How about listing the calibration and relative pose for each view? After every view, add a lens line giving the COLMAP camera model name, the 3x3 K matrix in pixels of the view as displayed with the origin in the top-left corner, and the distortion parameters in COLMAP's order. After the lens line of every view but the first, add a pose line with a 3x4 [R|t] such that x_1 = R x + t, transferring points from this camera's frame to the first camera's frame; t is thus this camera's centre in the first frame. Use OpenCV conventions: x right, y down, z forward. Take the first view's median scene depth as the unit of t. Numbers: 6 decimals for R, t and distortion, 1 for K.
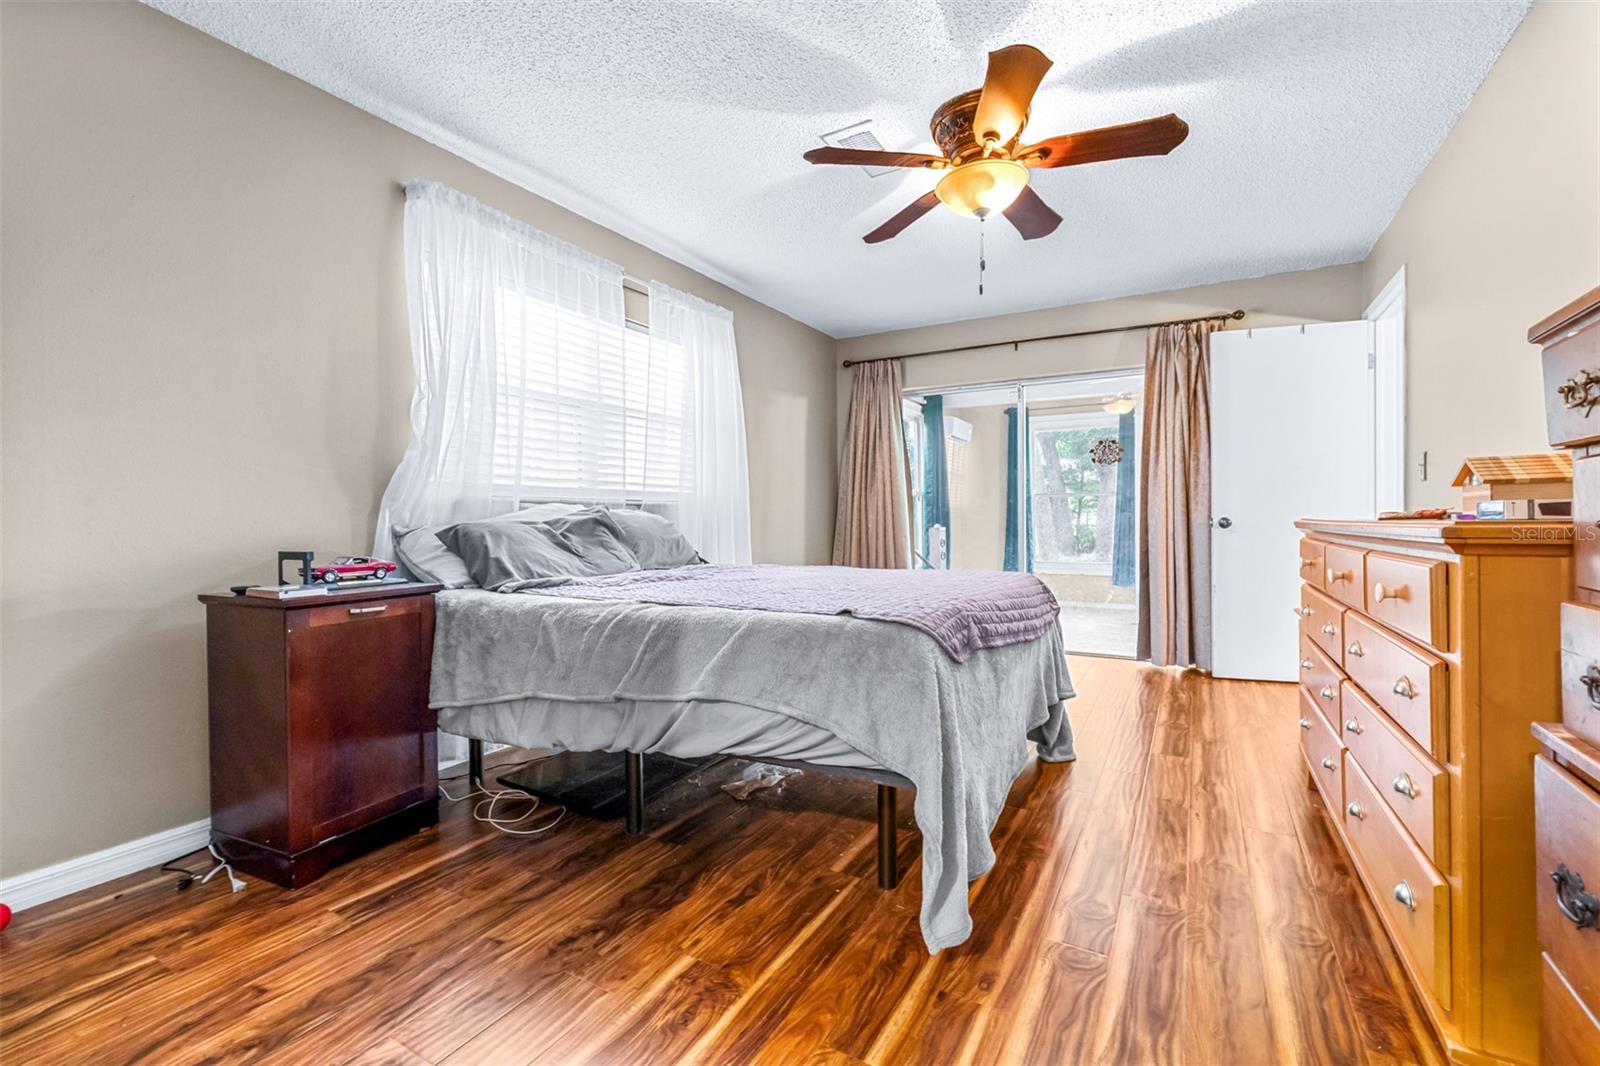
lens RADIAL K [[675.6, 0, 797.8], [0, 675.6, 535.9], [0, 0, 1]] dist [0.000105, -0.000176]
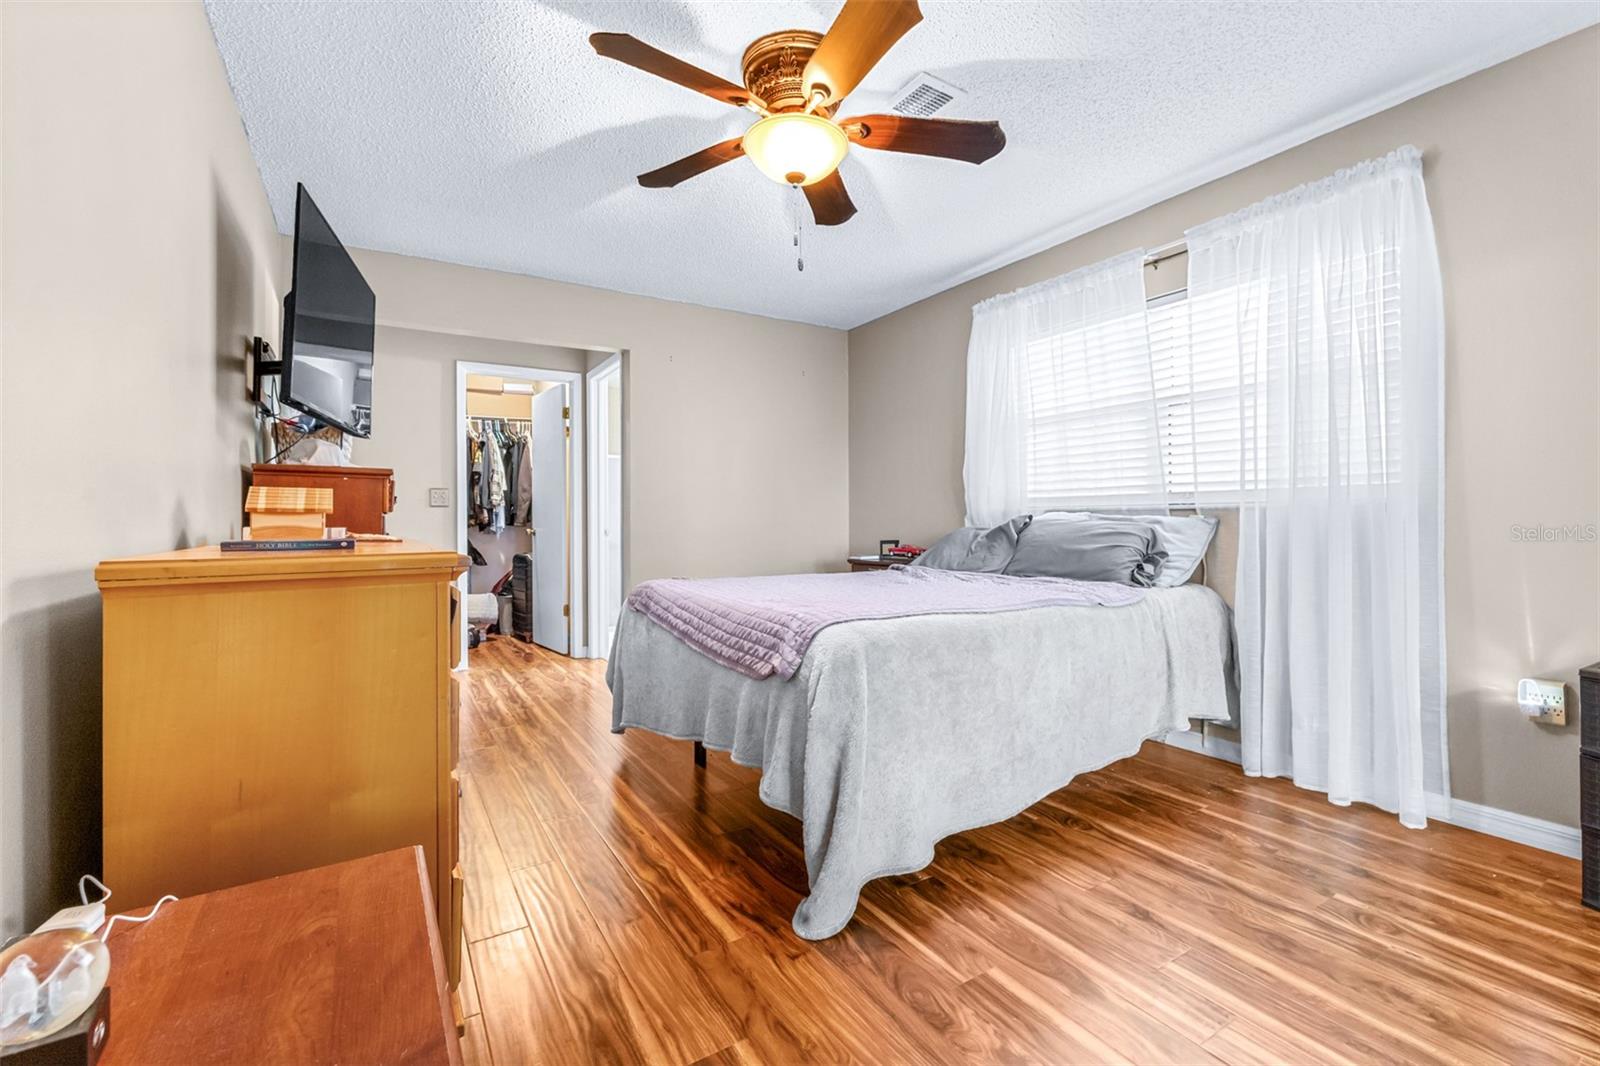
lens RADIAL K [[687.8, 0, 803.6], [0, 687.8, 511.4], [0, 0, 1]] dist [0.001071, -0.000090]
pose [[-0.452199, 0.012220, -0.891833, 0.742097], [0.001439, 0.999915, 0.012971, -0.055508], [0.891916, 0.004582, -0.452178, 0.985513]]
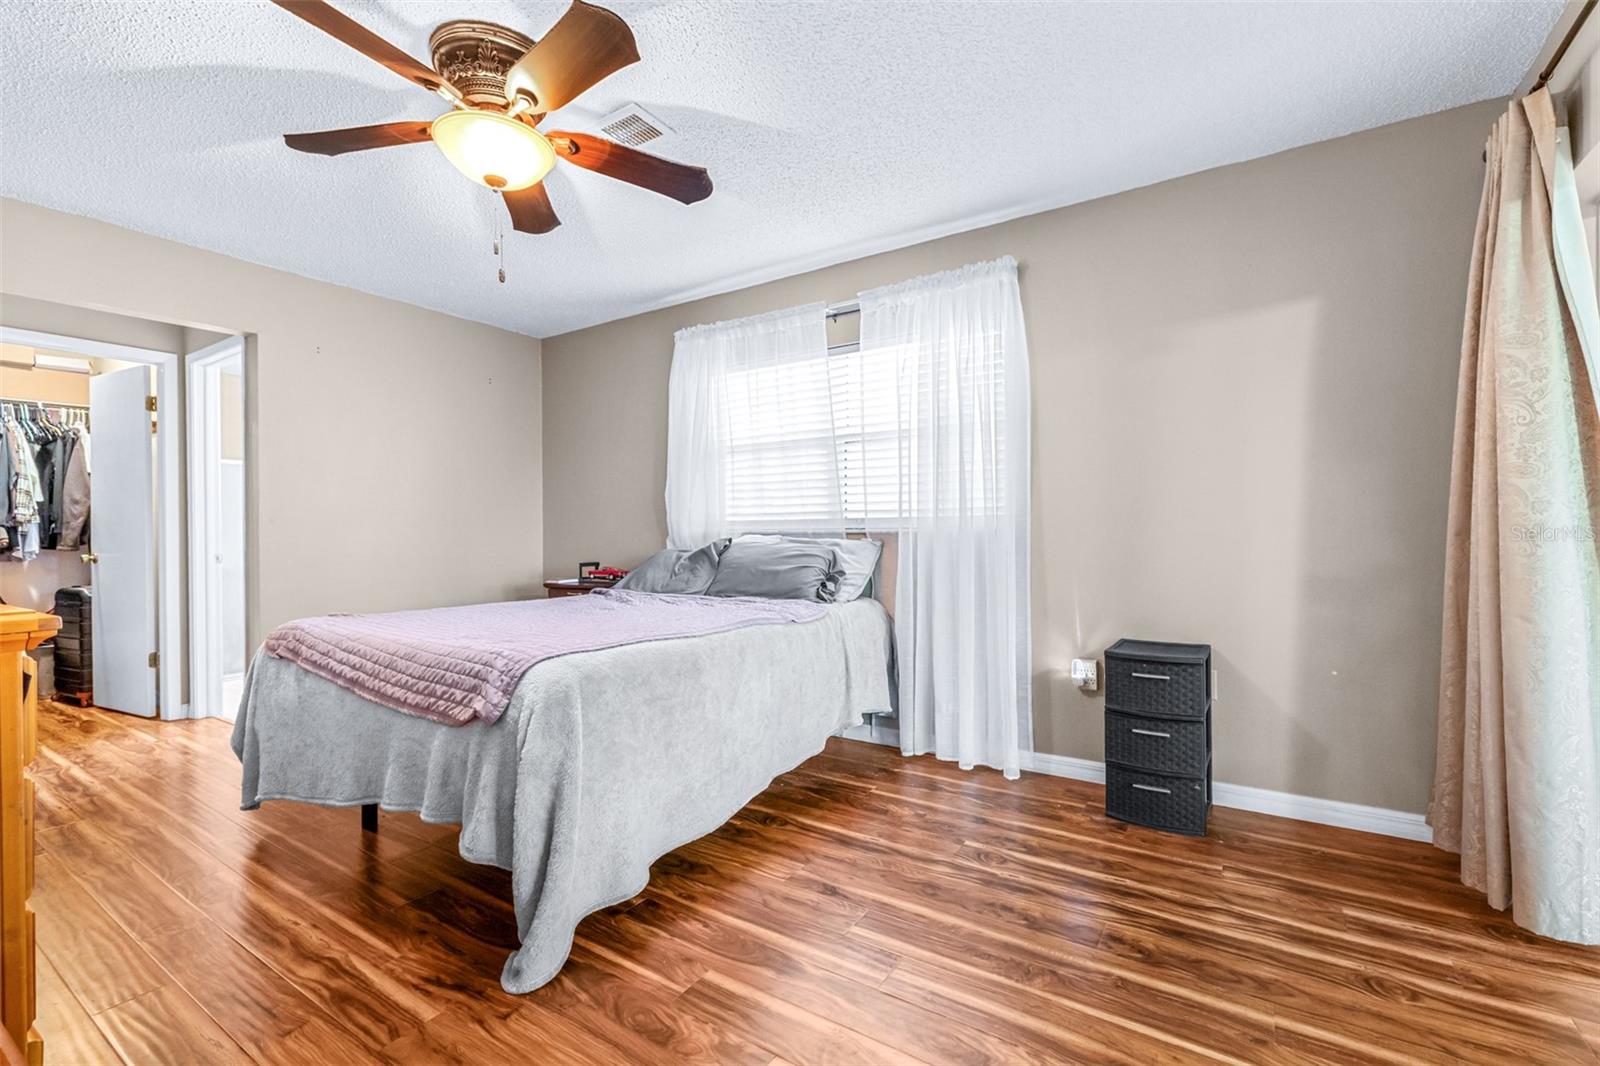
lens RADIAL K [[694.3, 0, 797.4], [0, 694.3, 525.8], [0, 0, 1]] dist [-0.000385, 0.000278]
pose [[-0.037639, 0.013152, -0.999205, 0.767756], [-0.005467, 0.999896, 0.013367, -0.069903], [0.999276, 0.005966, -0.037563, 0.972388]]
